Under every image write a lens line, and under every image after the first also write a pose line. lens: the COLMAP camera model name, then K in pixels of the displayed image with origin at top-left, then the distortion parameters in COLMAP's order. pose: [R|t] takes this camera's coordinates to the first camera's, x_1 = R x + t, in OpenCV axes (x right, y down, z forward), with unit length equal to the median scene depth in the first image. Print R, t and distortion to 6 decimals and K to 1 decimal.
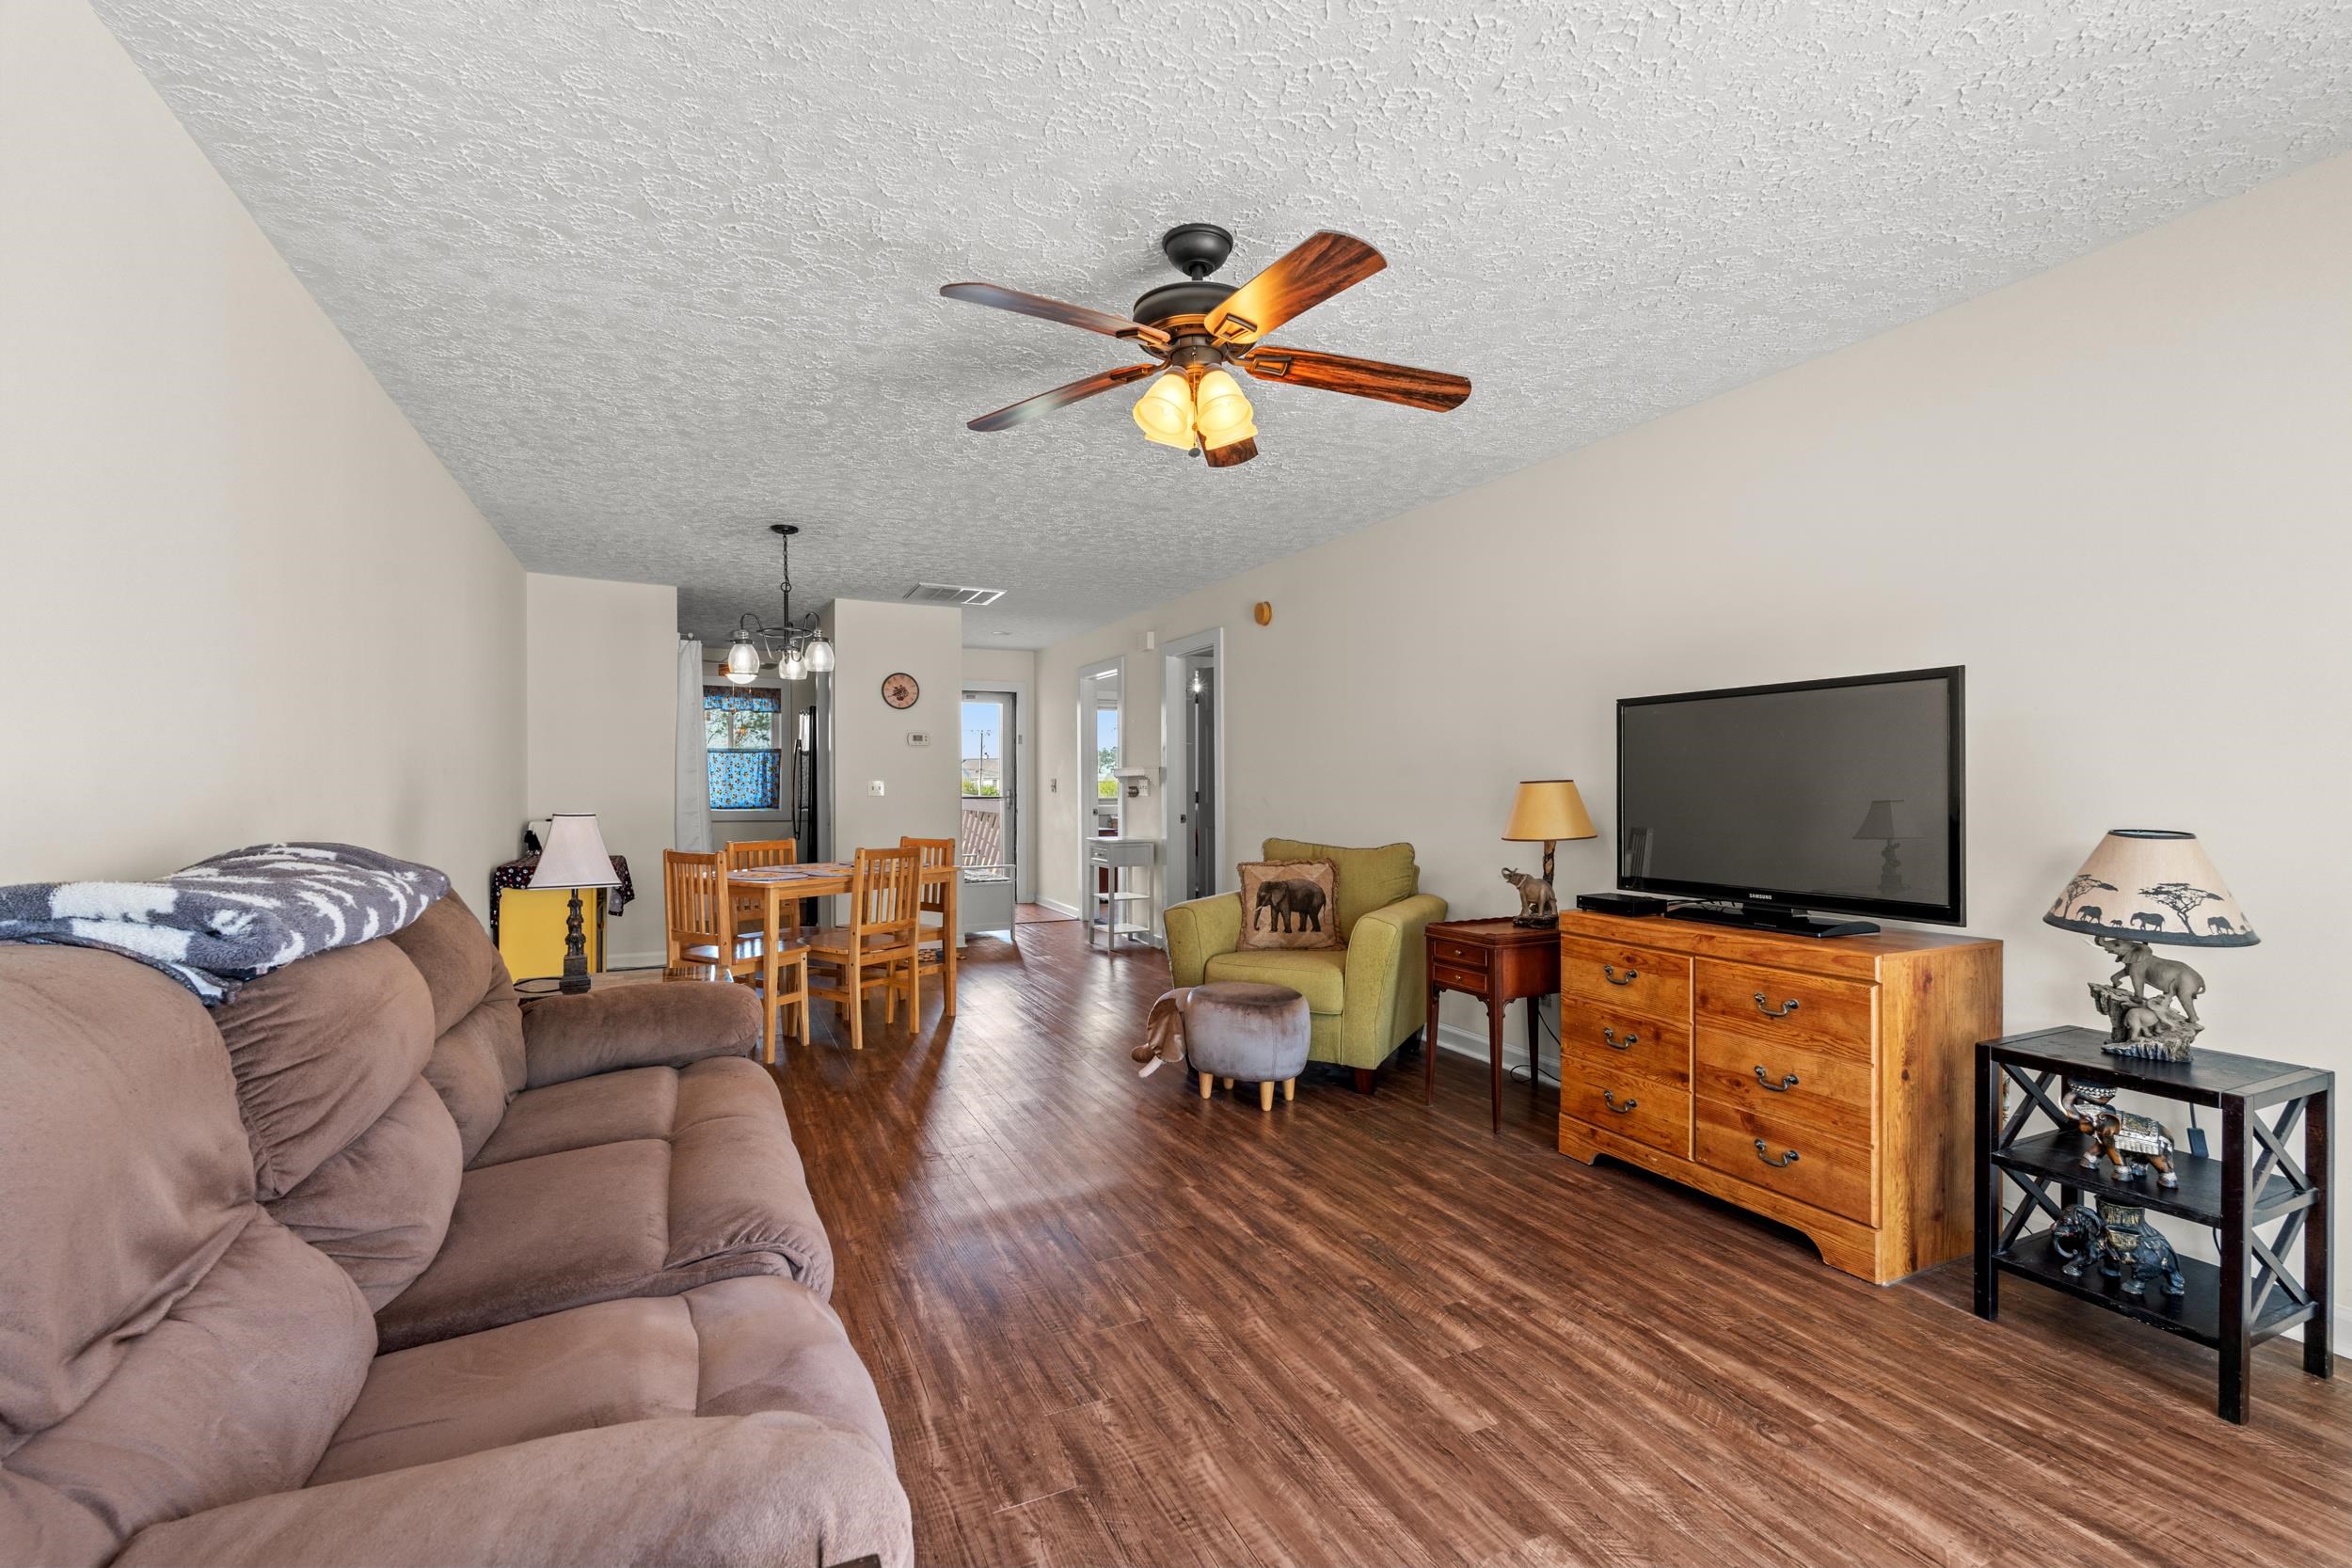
lens RADIAL K [[1021.8, 0, 1171.5], [0, 1021.8, 784.4], [0, 0, 1]] dist [-0.007005, -0.000043]
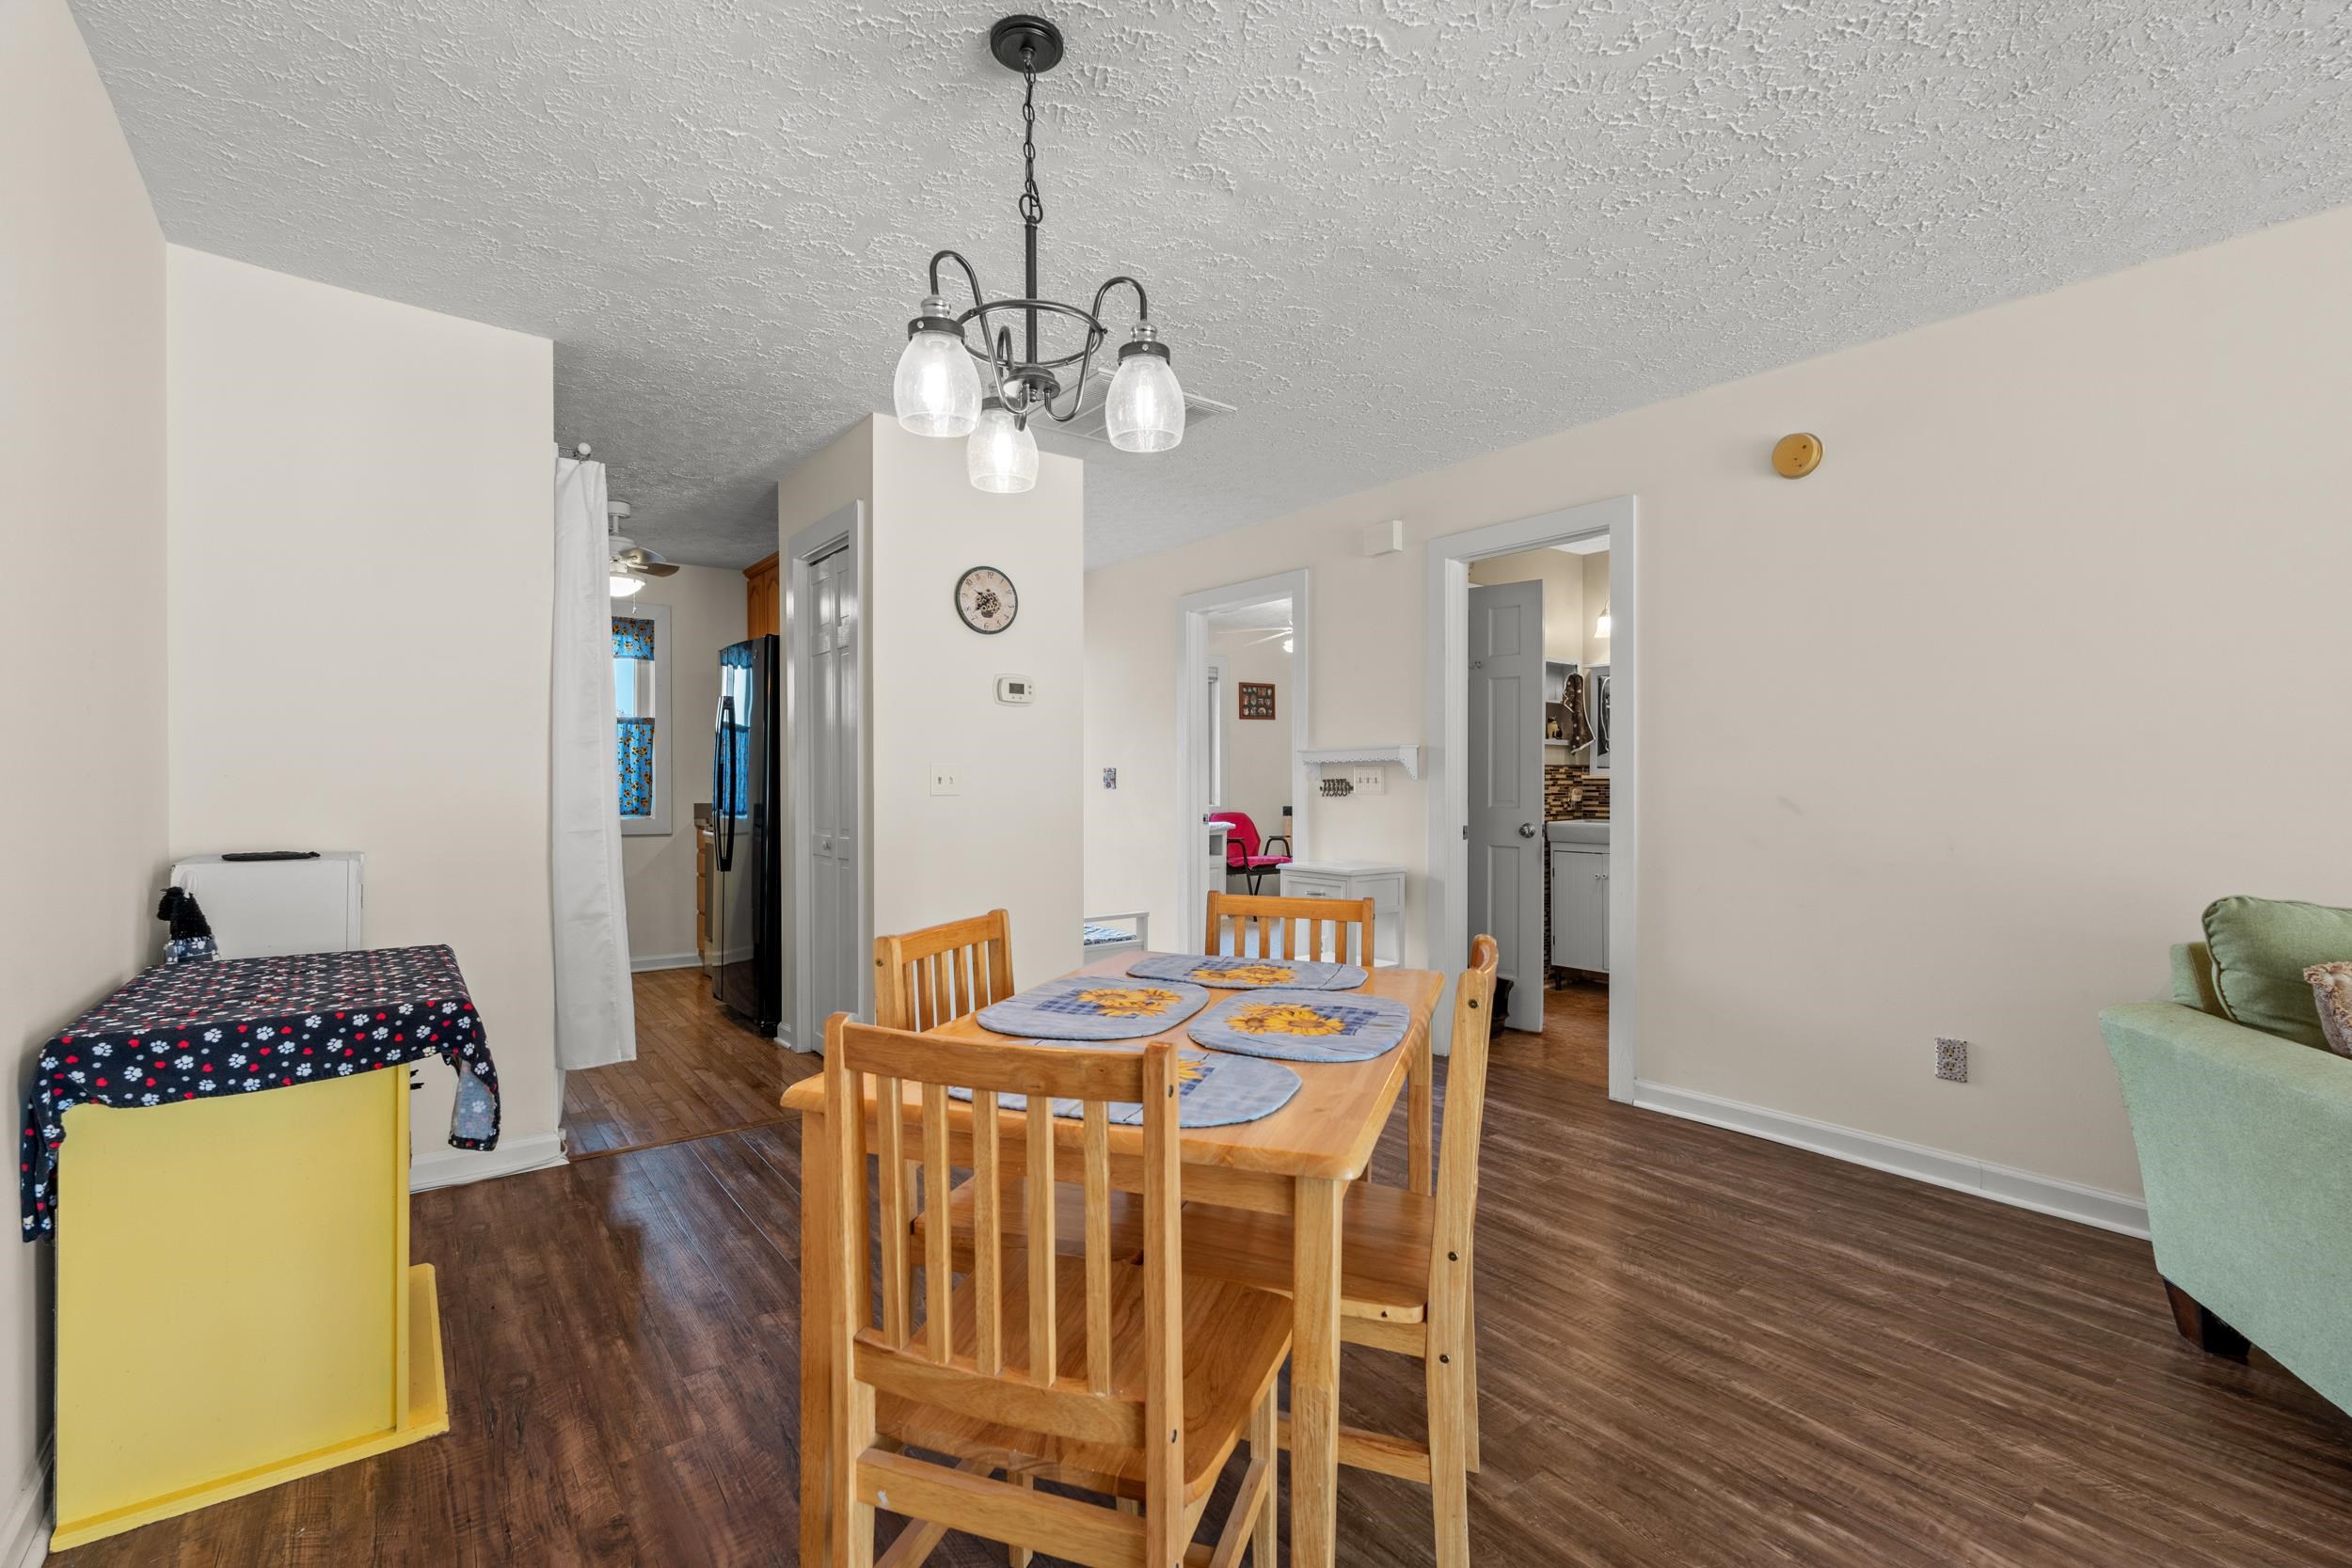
lens RADIAL K [[1021.8, 0, 1171.5], [0, 1021.8, 784.4], [0, 0, 1]] dist [-0.007005, -0.000043]
pose [[0.977377, 0.001176, 0.211503, -0.824413], [-0.002342, 0.999983, 0.005267, 0.007844], [-0.211493, -0.005643, 0.977363, 1.311775]]
